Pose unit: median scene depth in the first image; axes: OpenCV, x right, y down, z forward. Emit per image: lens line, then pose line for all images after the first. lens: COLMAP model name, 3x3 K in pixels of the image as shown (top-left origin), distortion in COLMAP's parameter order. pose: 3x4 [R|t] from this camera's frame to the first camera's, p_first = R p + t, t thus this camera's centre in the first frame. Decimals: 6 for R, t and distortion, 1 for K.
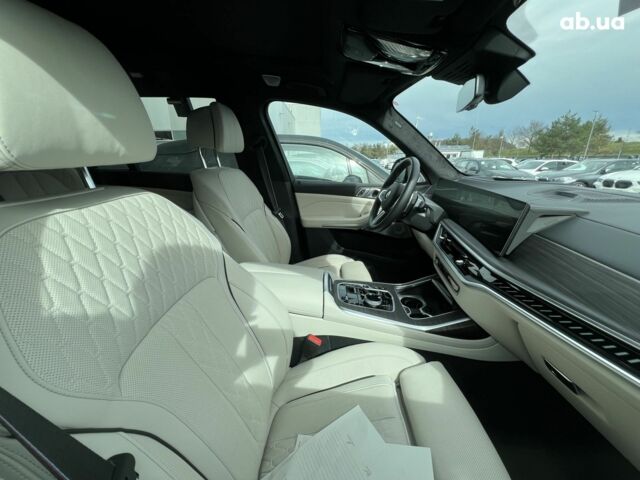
lens RADIAL K [[257.8, 0, 317.7], [0, 257.8, 250.1], [0, 0, 1]] dist [0.000269, -0.000538]
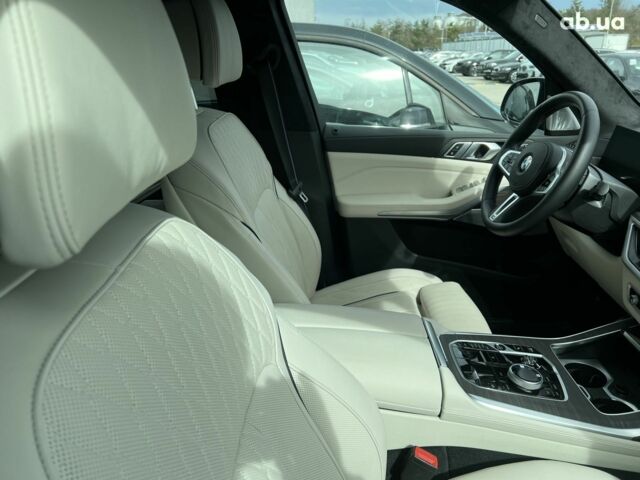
lens RADIAL K [[484.9, 0, 317.9], [0, 484.9, 258.5], [0, 0, 1]] dist [0.056412, -0.066386]
pose [[0.999613, -0.013830, 0.024125, -0.160029], [0.012259, 0.997867, 0.064125, -0.084199], [-0.024961, -0.063805, 0.997650, 0.007640]]
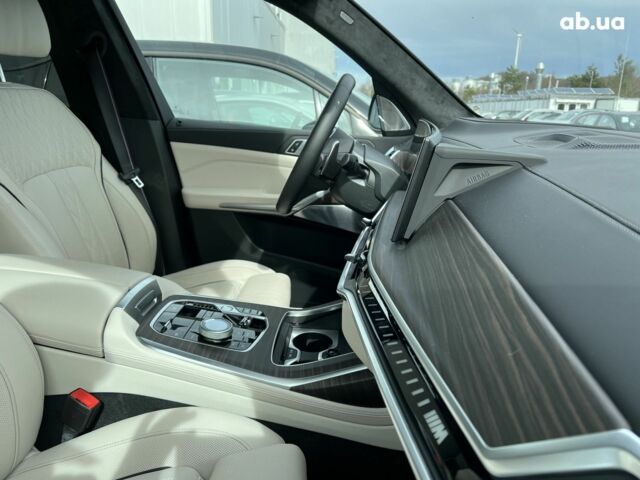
lens RADIAL K [[484.9, 0, 326.2], [0, 484.9, 260.2], [0, 0, 1]] dist [0.056412, -0.066386]
pose [[0.999255, 0.037789, -0.007803, 0.299755], [-0.038039, 0.998670, -0.034803, 0.052748], [0.006477, 0.035074, 0.999364, 0.002055]]
